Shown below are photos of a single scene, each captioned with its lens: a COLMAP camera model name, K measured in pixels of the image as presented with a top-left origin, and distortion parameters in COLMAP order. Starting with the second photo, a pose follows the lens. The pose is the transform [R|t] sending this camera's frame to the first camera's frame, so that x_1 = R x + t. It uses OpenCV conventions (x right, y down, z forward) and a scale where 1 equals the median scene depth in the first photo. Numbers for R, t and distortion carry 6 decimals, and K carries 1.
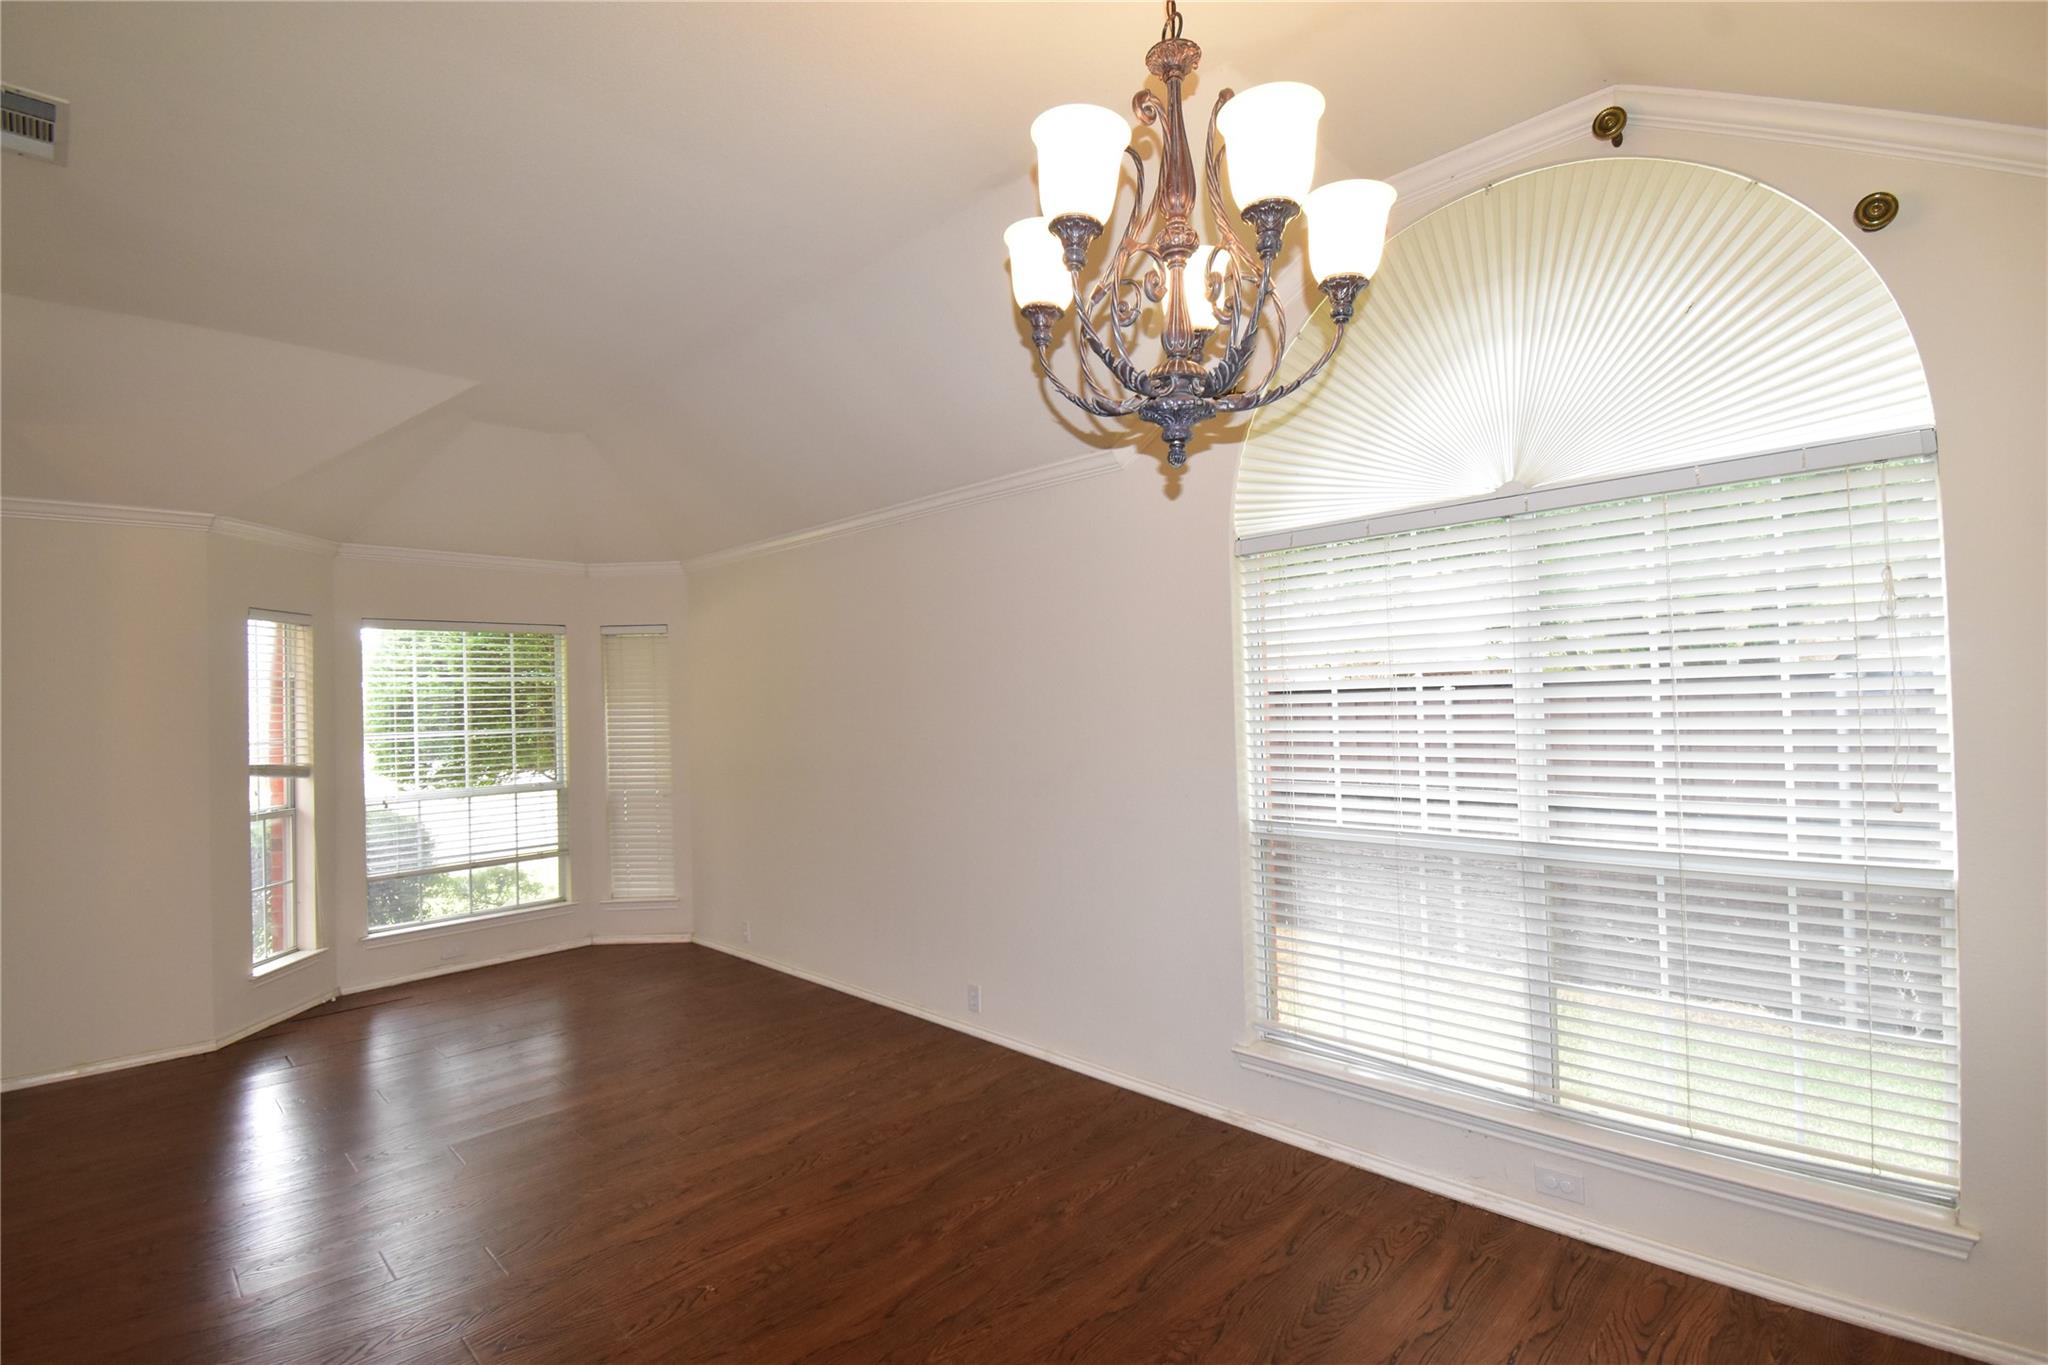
lens RADIAL K [[906.8, 0, 1031.7], [0, 906.8, 680.0], [0, 0, 1]] dist [0.018604, -0.024731]
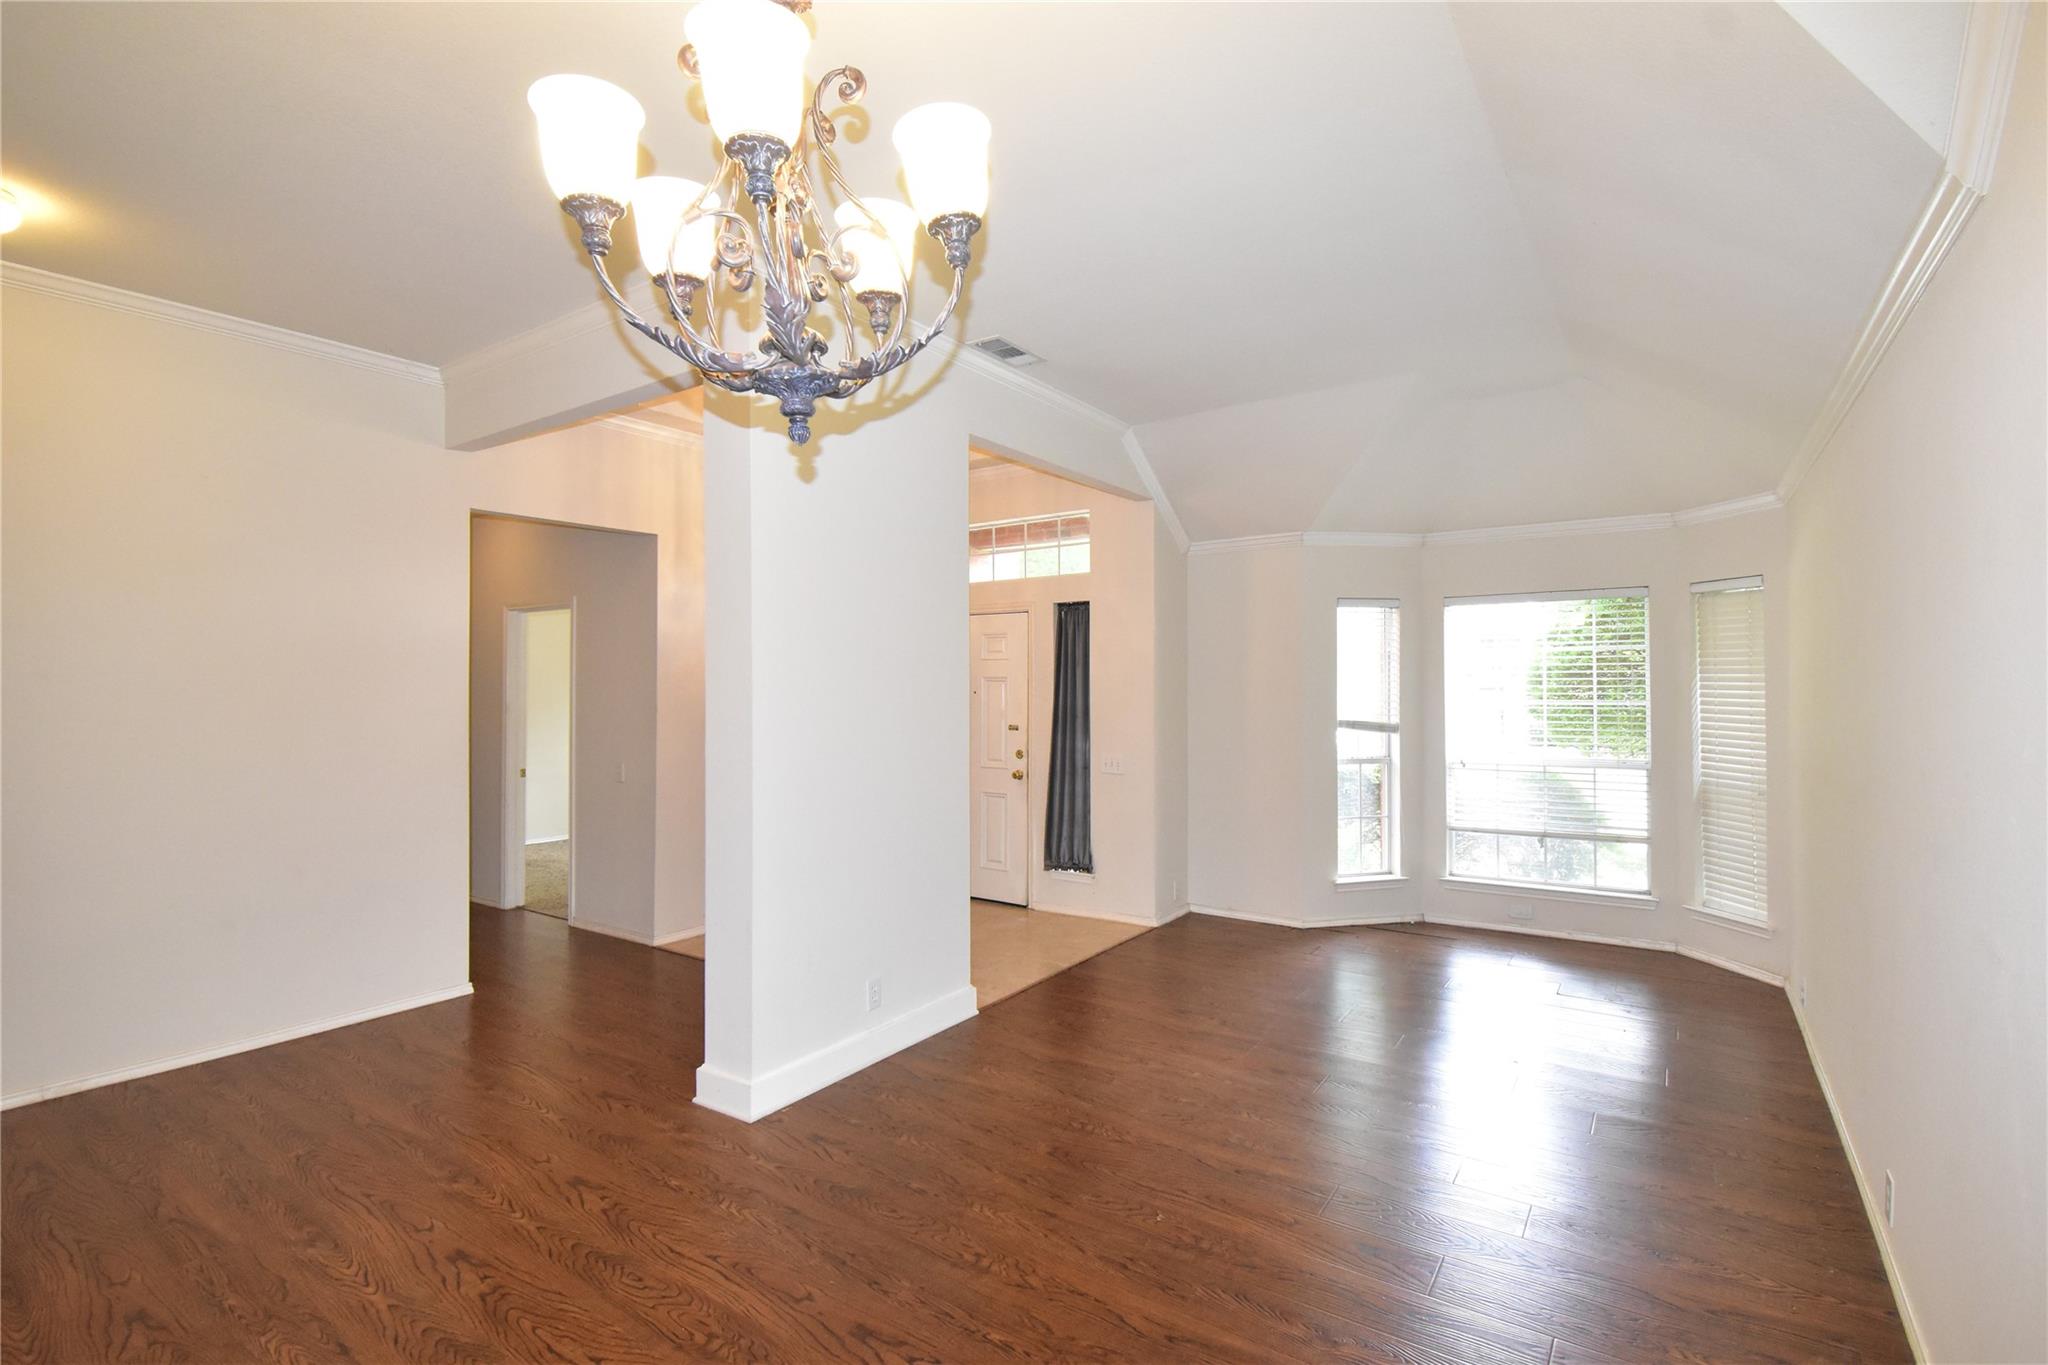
lens RADIAL K [[906.8, 0, 1031.7], [0, 906.8, 680.0], [0, 0, 1]] dist [0.018604, -0.024731]
pose [[0.197336, 0.020229, -0.980127, 0.287591], [0.021724, 0.999451, 0.025002, -0.005188], [0.980095, -0.026226, 0.196788, 0.277724]]
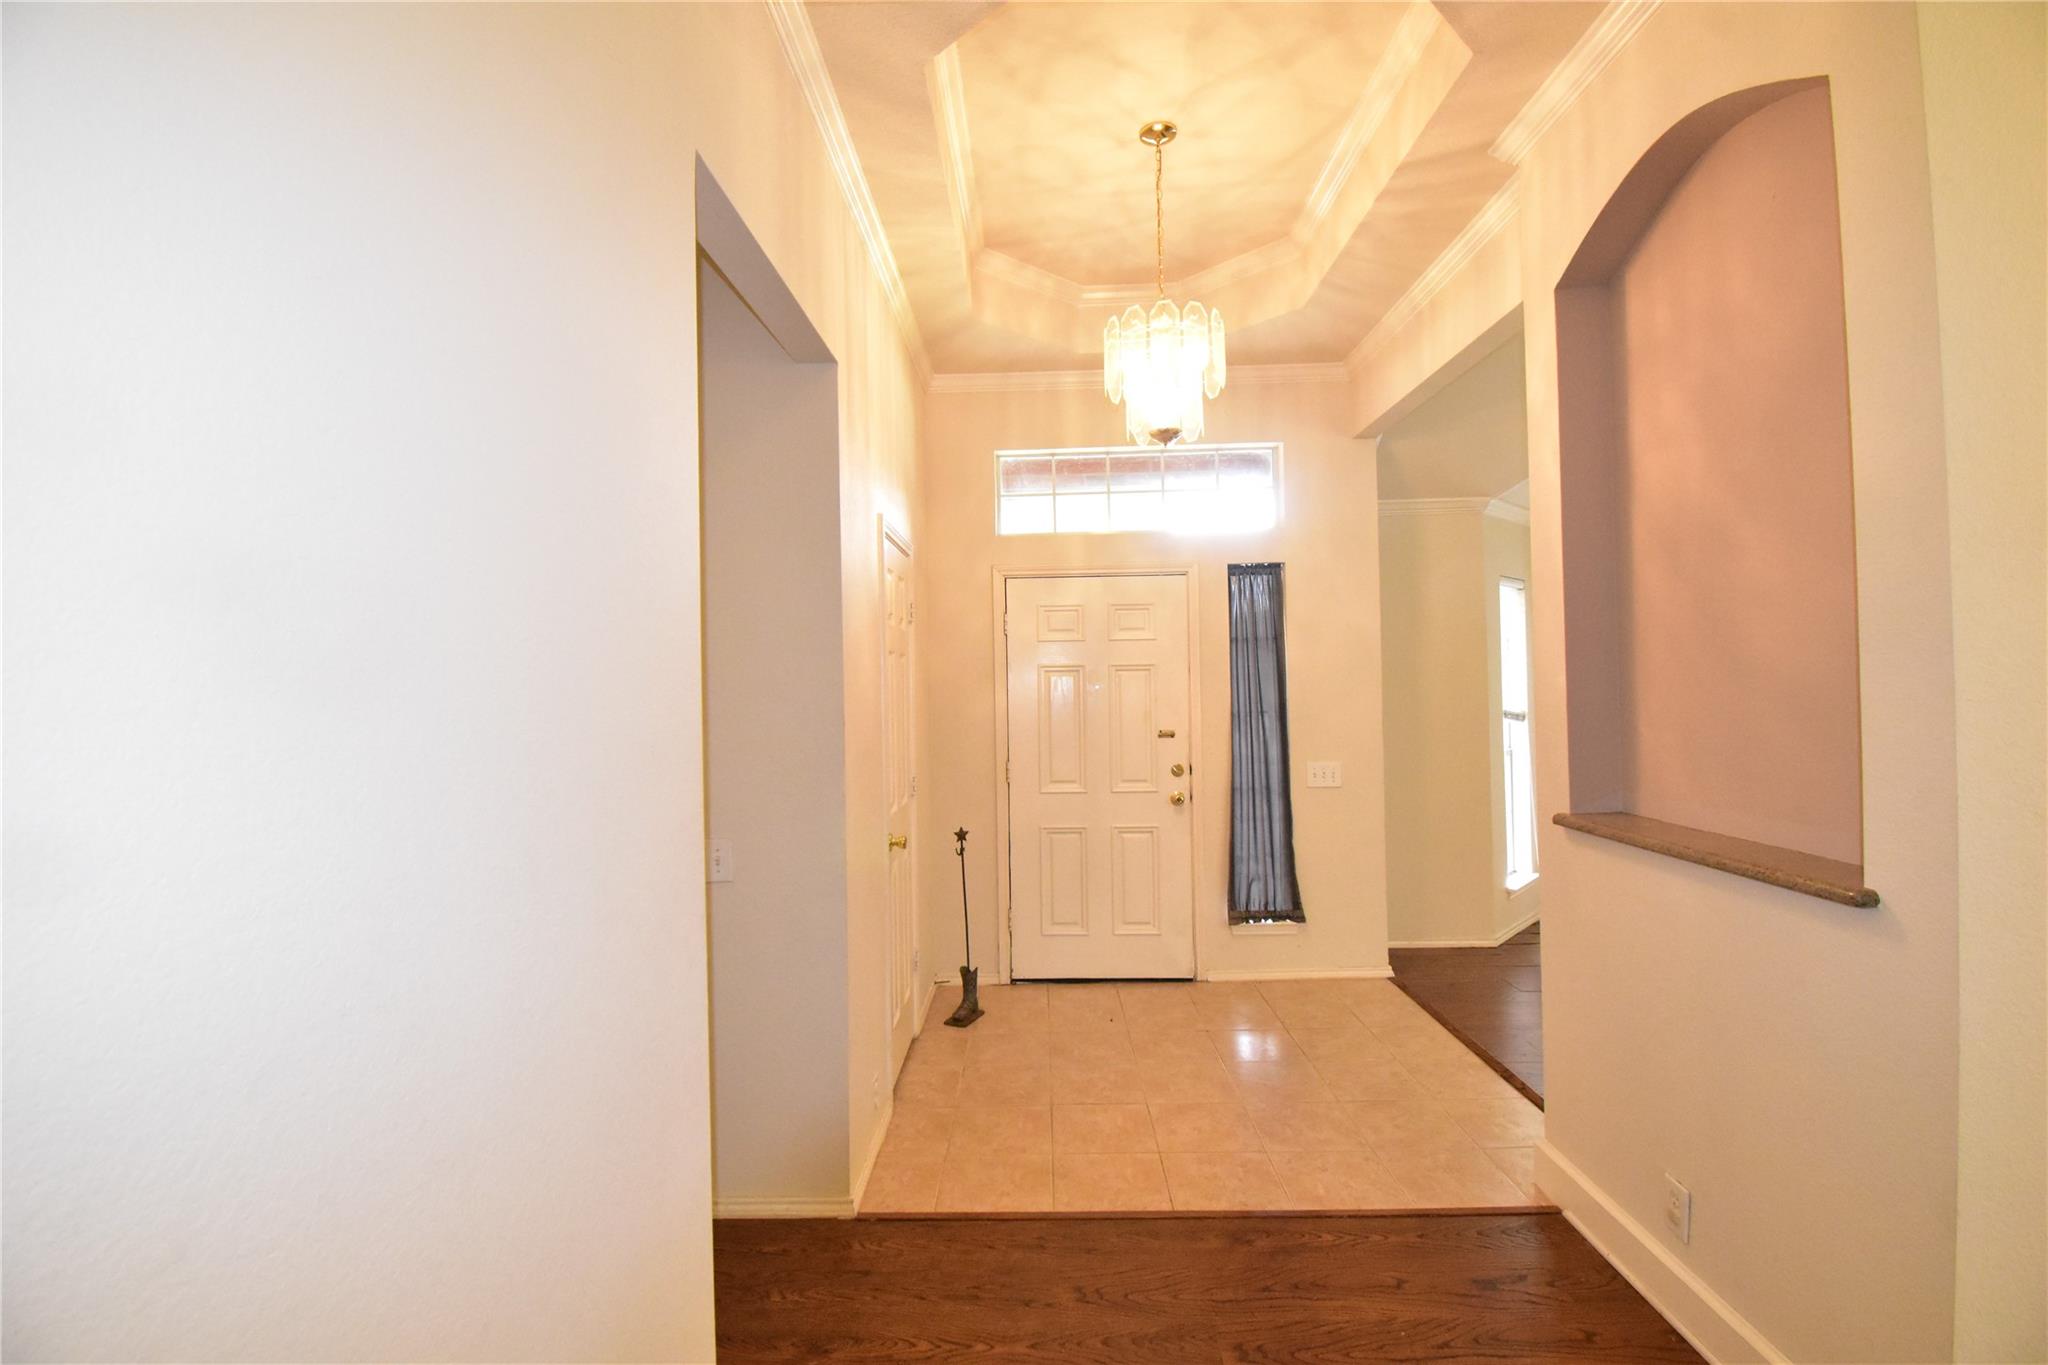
lens RADIAL K [[906.8, 0, 1031.7], [0, 906.8, 680.0], [0, 0, 1]] dist [0.018604, -0.024731]
pose [[0.695868, 0.021399, -0.717851, -0.395411], [0.013064, 0.999013, 0.042444, -0.002756], [0.718051, -0.038914, 0.694902, -0.226148]]
